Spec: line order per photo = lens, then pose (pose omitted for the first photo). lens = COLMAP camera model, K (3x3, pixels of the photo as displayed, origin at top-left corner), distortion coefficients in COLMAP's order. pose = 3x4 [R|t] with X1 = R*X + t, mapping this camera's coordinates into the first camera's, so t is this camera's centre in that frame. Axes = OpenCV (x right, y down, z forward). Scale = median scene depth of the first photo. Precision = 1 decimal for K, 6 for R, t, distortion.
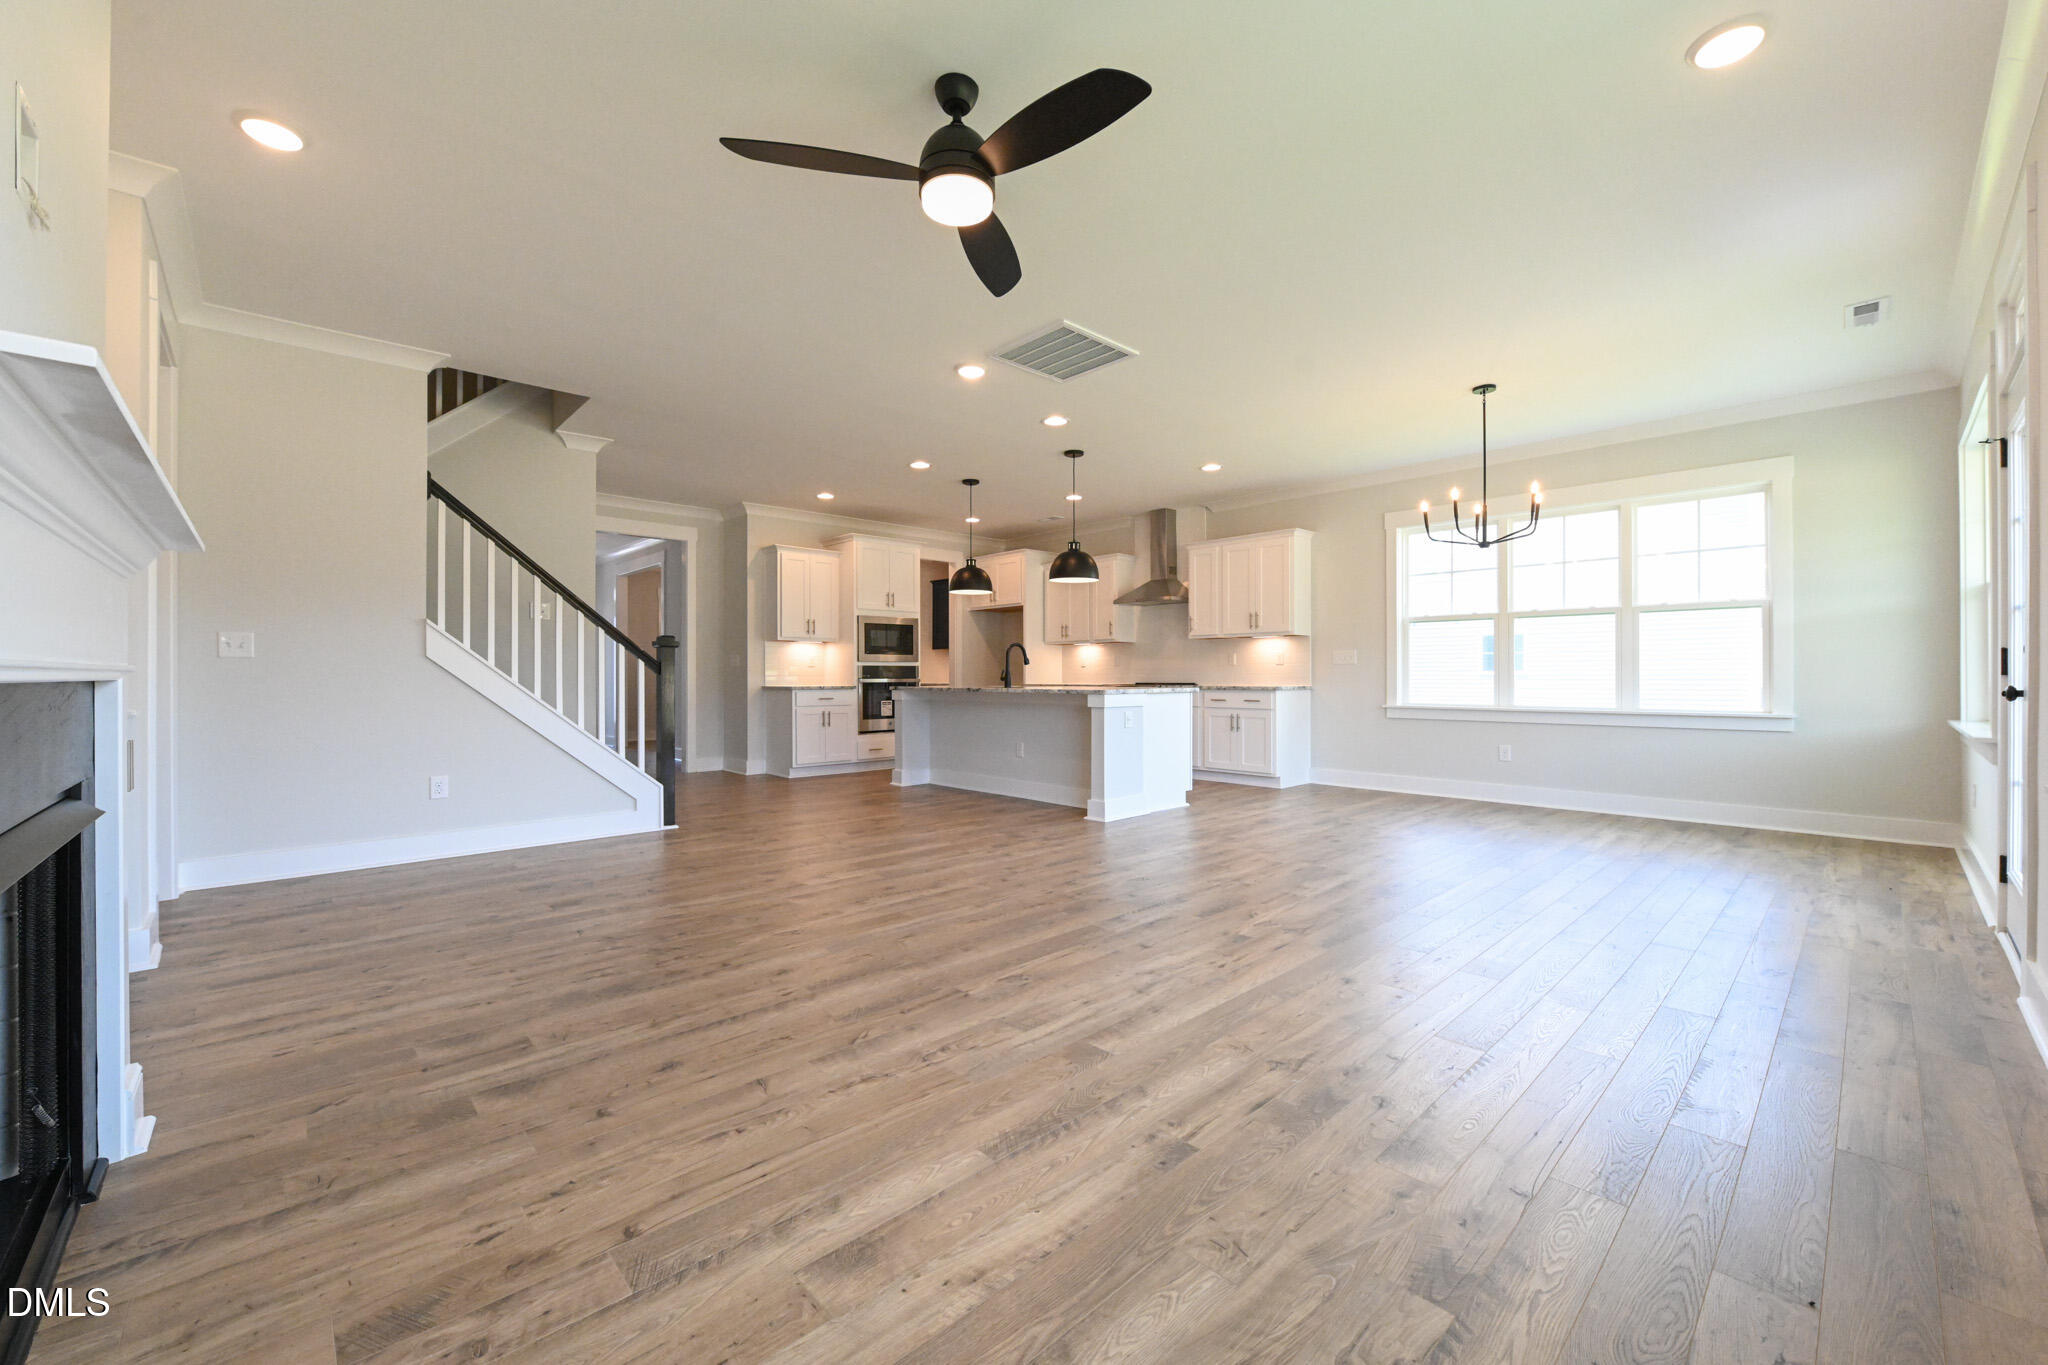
lens RADIAL K [[804.7, 0, 1026.8], [0, 804.7, 677.2], [0, 0, 1]] dist [-0.009262, -0.000536]
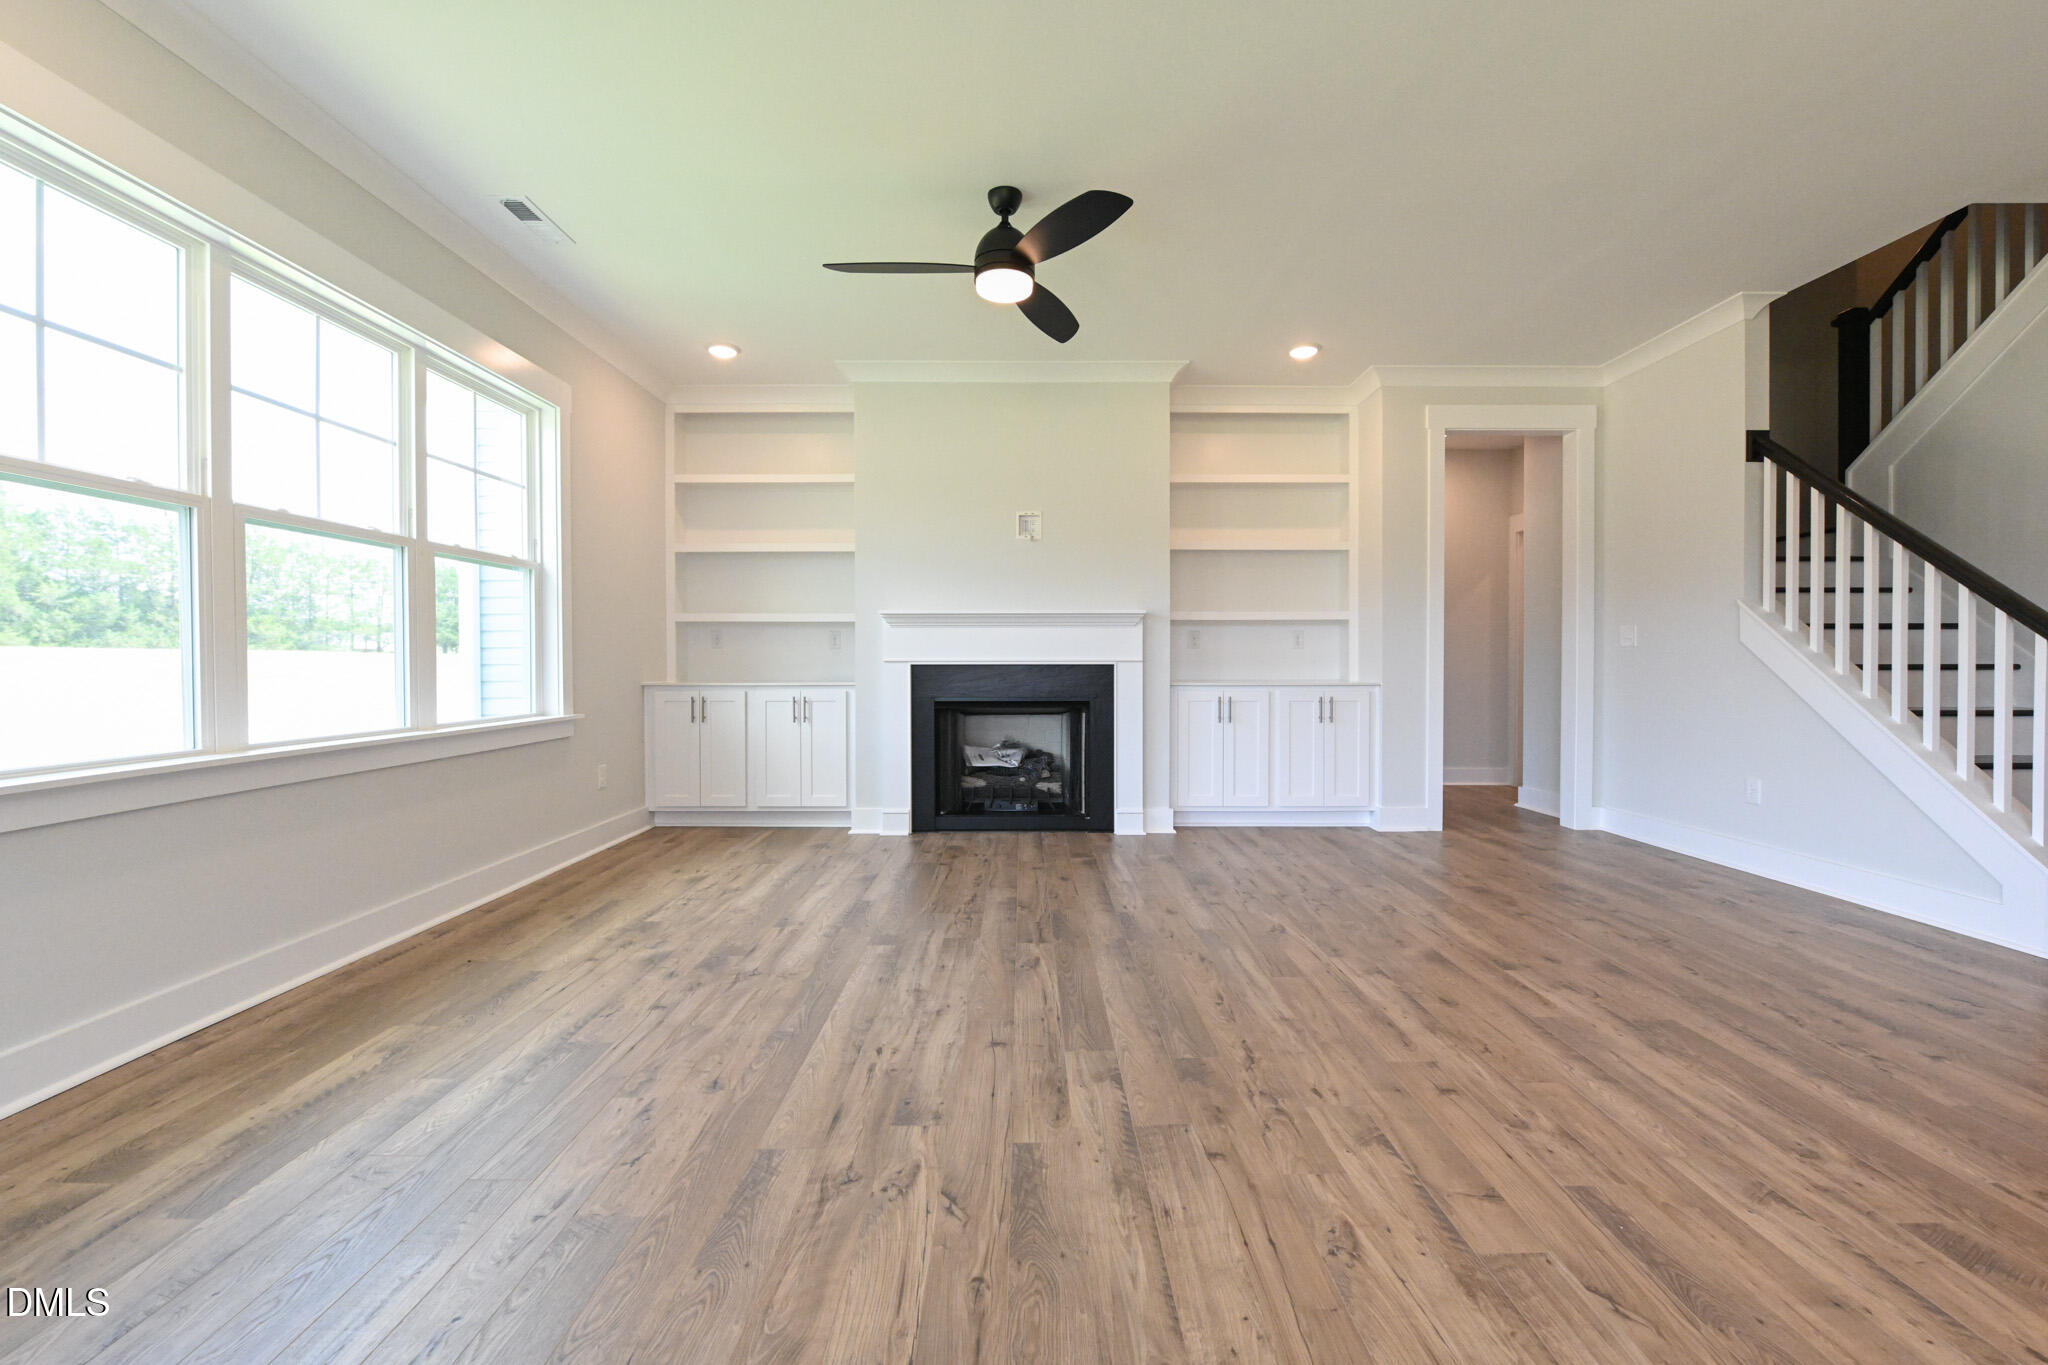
lens RADIAL K [[804.7, 0, 1030.4], [0, 804.7, 672.9], [0, 0, 1]] dist [-0.009262, -0.000536]
pose [[-0.677645, 0.012361, -0.735285, 0.587142], [0.000346, 0.999864, 0.016490, -0.007982], [0.735389, 0.010920, -0.677557, 1.356078]]
